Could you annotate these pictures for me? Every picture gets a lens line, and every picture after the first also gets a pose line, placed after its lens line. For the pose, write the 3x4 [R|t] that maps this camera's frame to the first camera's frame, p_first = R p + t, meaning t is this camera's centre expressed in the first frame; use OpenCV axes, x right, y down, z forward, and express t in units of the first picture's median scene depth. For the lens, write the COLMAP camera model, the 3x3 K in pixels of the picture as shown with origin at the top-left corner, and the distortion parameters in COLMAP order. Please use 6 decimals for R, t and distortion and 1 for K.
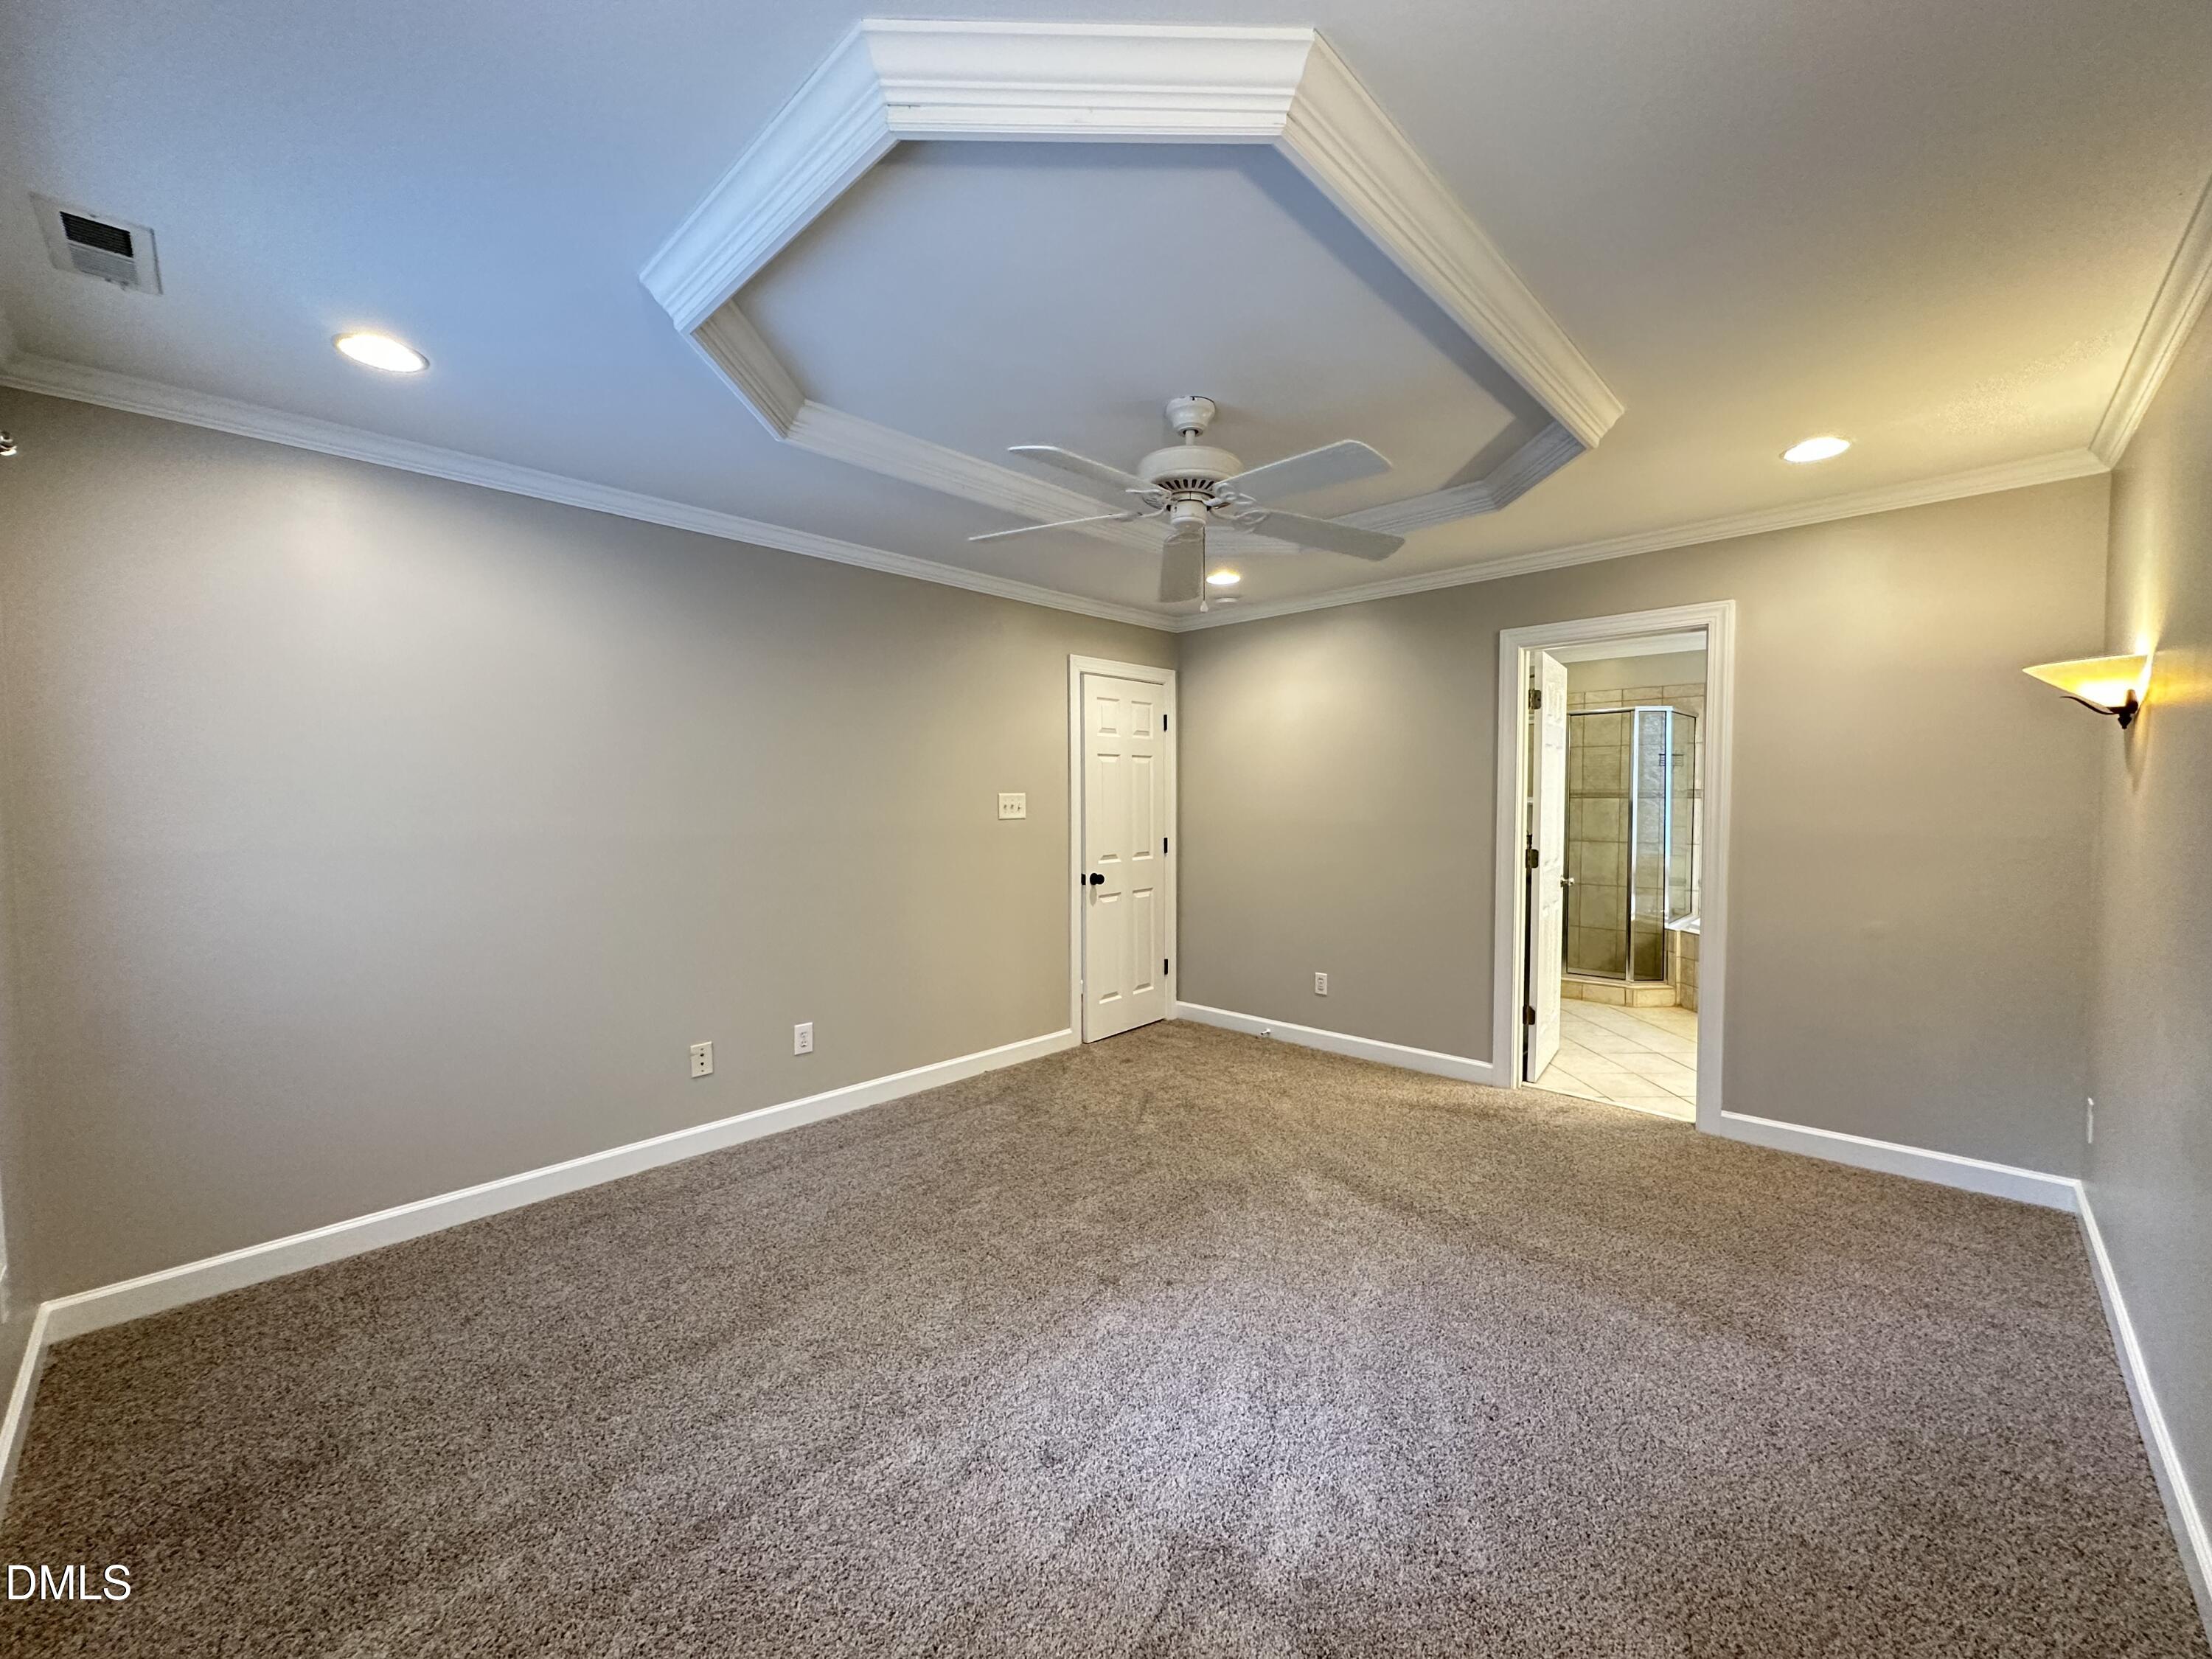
lens RADIAL K [[884.2, 0, 1101.0], [0, 884.2, 831.1], [0, 0, 1]] dist [-0.001915, 0.000155]
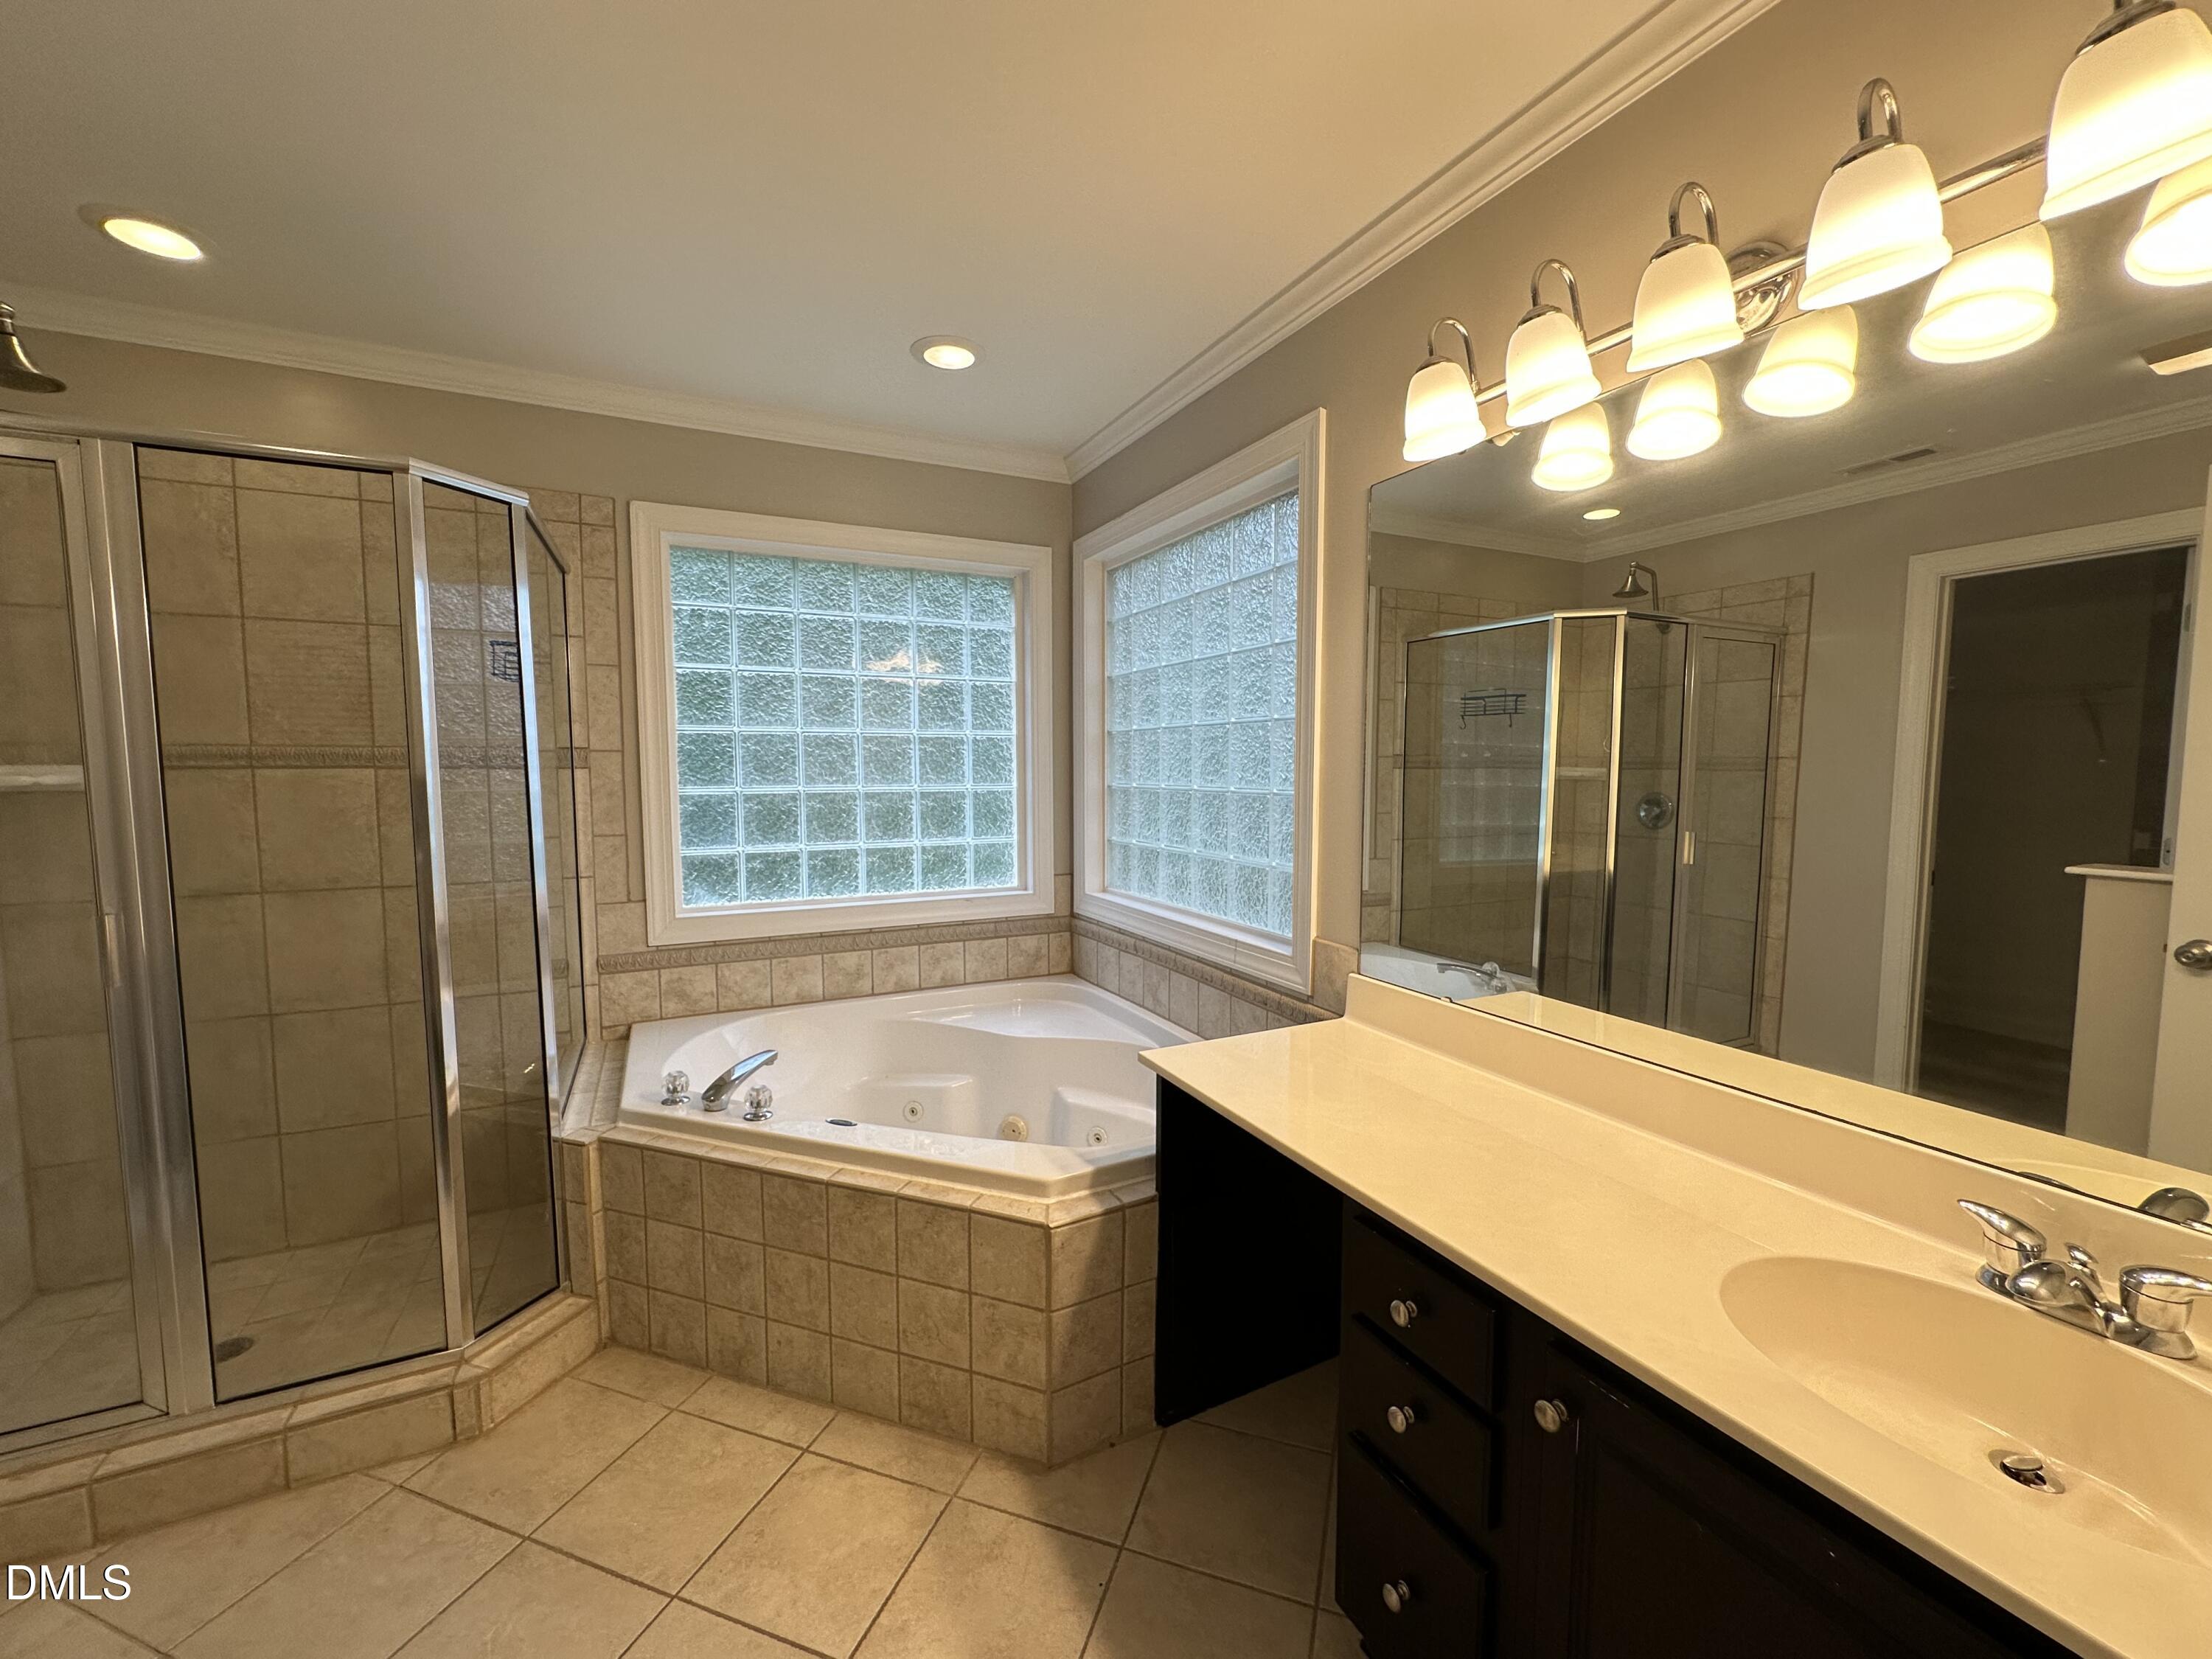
lens RADIAL K [[884.2, 0, 1101.0], [0, 884.2, 831.1], [0, 0, 1]] dist [-0.001915, 0.000155]
pose [[0.340967, -0.070176, 0.937452, 0.365007], [0.034434, 0.997473, 0.062145, -0.025127], [-0.939444, 0.011091, 0.342522, 0.626952]]
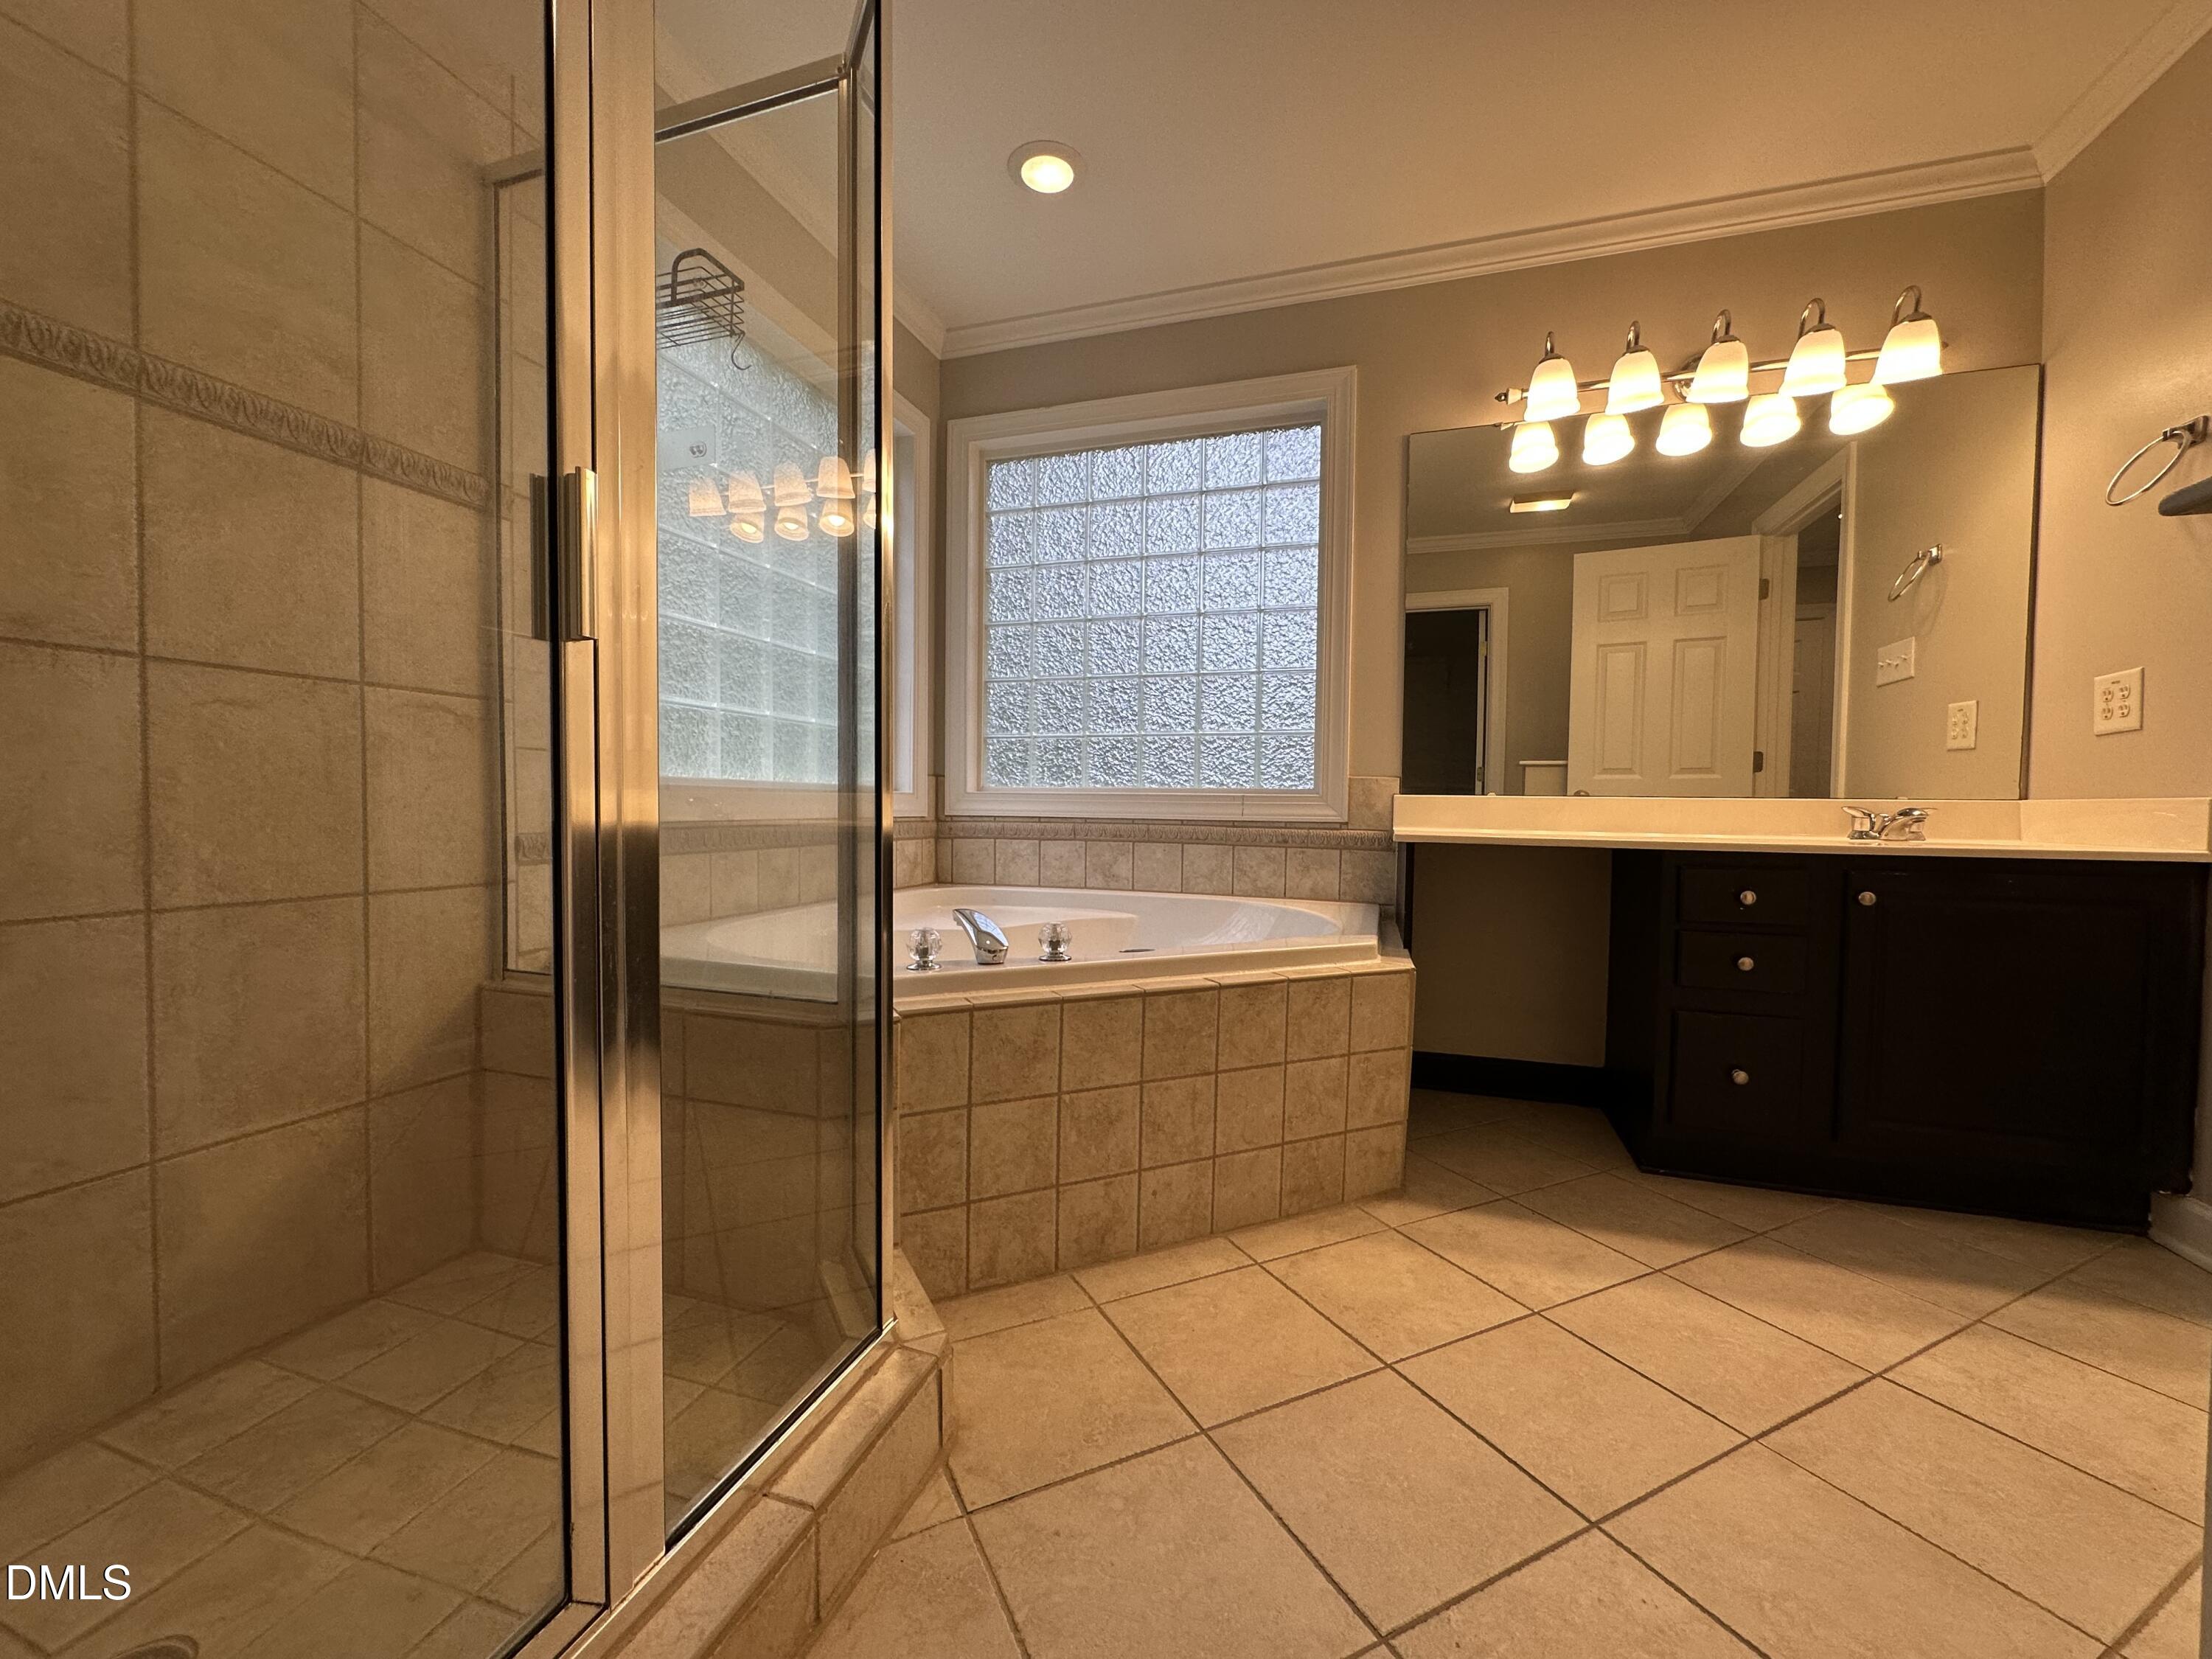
lens RADIAL K [[884.2, 0, 1101.0], [0, 884.2, 831.1], [0, 0, 1]] dist [-0.001915, 0.000155]
pose [[-0.432751, -0.031940, 0.900948, 0.371118], [0.019635, 0.998801, 0.044840, 0.044694], [-0.901300, 0.037095, -0.431605, 0.961726]]
